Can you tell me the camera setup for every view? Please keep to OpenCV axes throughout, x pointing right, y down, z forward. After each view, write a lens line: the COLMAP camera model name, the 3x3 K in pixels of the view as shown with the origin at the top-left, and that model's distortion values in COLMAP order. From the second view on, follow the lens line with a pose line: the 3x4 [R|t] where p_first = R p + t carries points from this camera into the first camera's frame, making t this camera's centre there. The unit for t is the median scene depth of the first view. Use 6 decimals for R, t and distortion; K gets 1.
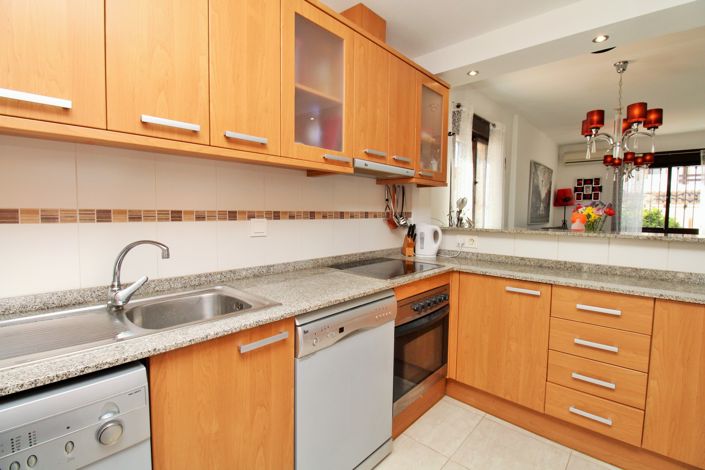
lens RADIAL K [[325.6, 0, 356.0], [0, 325.6, 231.1], [0, 0, 1]] dist [0.001380, -0.012805]
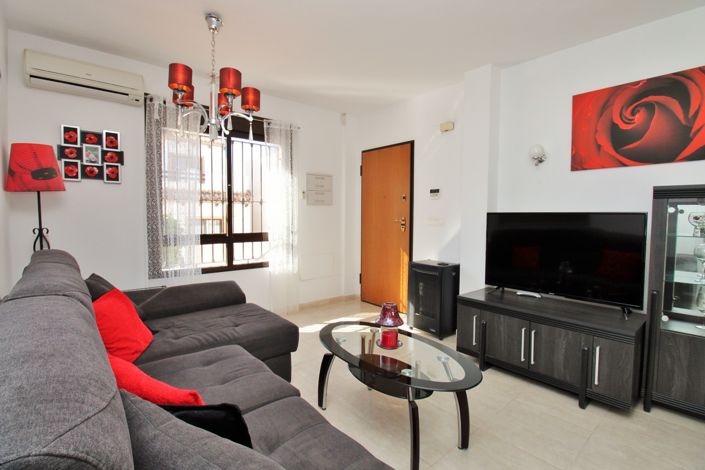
lens RADIAL K [[334.5, 0, 356.1], [0, 334.5, 229.9], [0, 0, 1]] dist [0.001602, -0.014461]
pose [[0.117475, -0.054246, 0.991593, 0.835742], [0.053559, 0.997400, 0.048218, -0.085965], [-0.991630, 0.047445, 0.120075, 1.624139]]
